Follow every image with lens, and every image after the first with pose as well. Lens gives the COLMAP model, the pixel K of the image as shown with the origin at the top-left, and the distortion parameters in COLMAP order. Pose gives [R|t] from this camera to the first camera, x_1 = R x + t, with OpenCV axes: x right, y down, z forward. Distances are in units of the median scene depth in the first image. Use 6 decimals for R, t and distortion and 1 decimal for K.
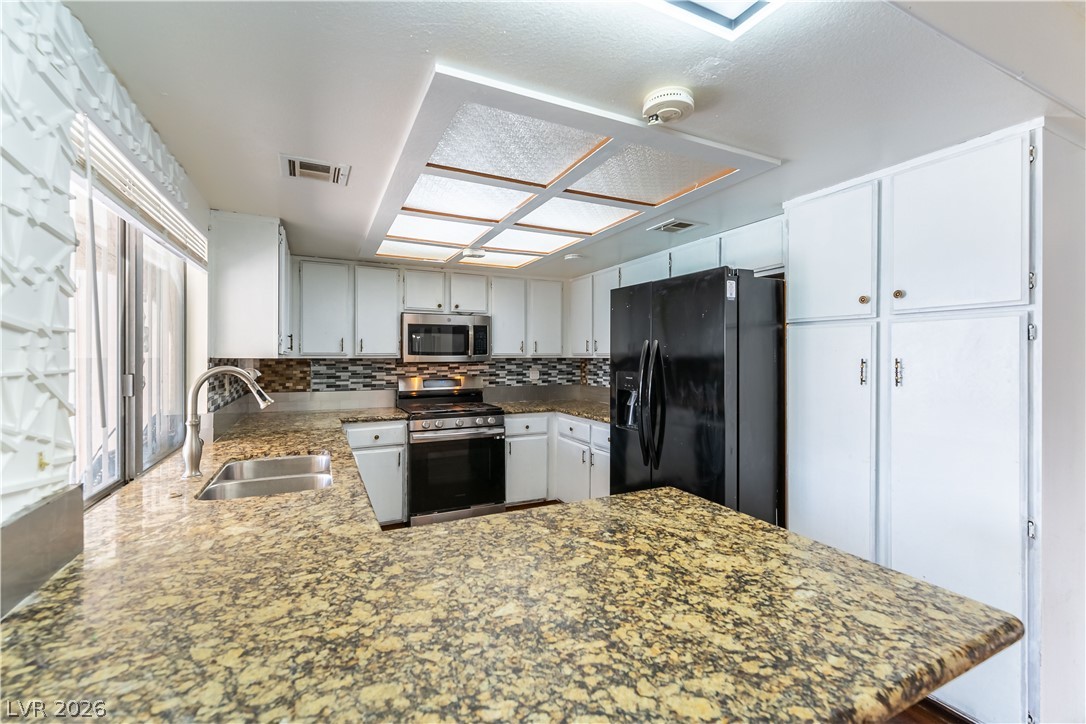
lens RADIAL K [[476.2, 0, 550.5], [0, 476.2, 358.8], [0, 0, 1]] dist [0.000835, -0.000908]
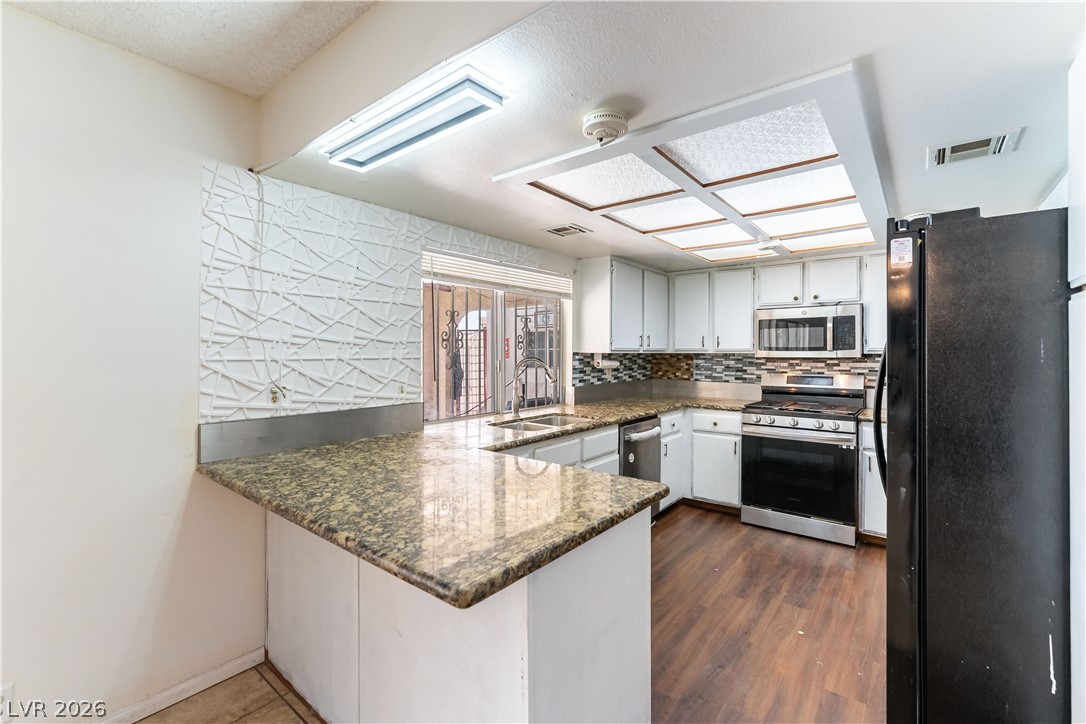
lens RADIAL K [[476.2, 0, 543.7], [0, 476.2, 355.4], [0, 0, 1]] dist [0.000835, -0.000908]
pose [[0.407259, 0.007652, -0.913281, 0.547535], [-0.005029, 0.999969, 0.006135, -0.001432], [0.913299, 0.002094, 0.407285, 0.192810]]
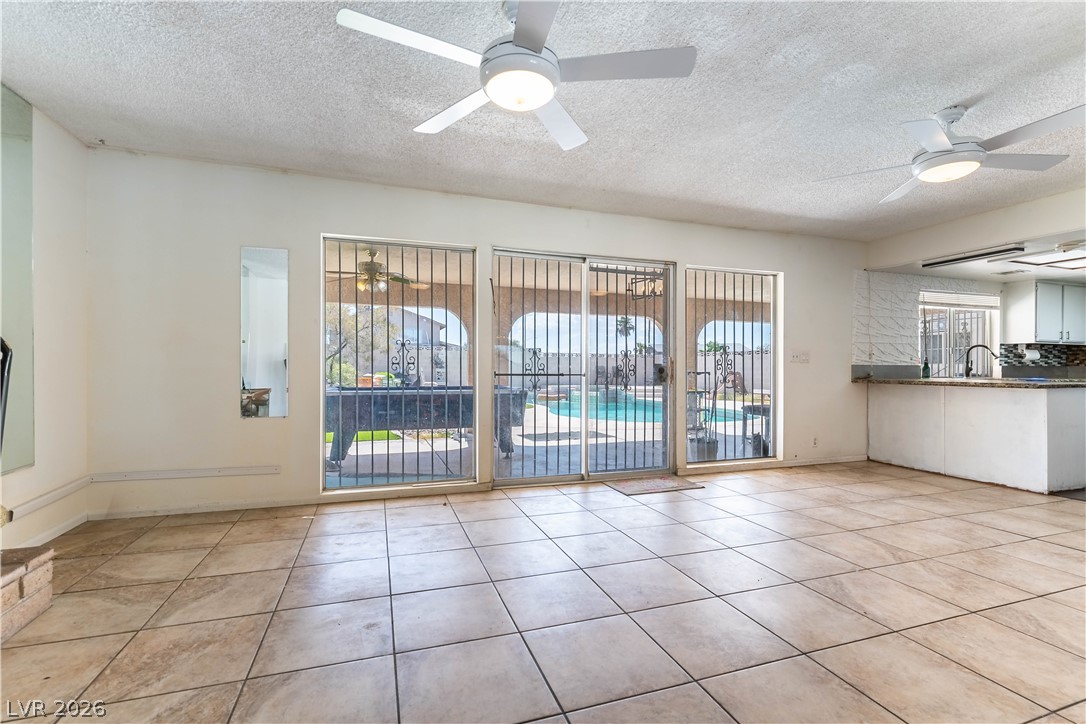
lens RADIAL K [[476.2, 0, 540.5], [0, 476.2, 363.4], [0, 0, 1]] dist [0.000835, -0.000908]
pose [[-0.148740, -0.011858, -0.988805, 0.975229], [-0.008552, 0.999906, -0.010705, 0.044111], [0.988839, 0.006864, -0.148827, -0.193831]]
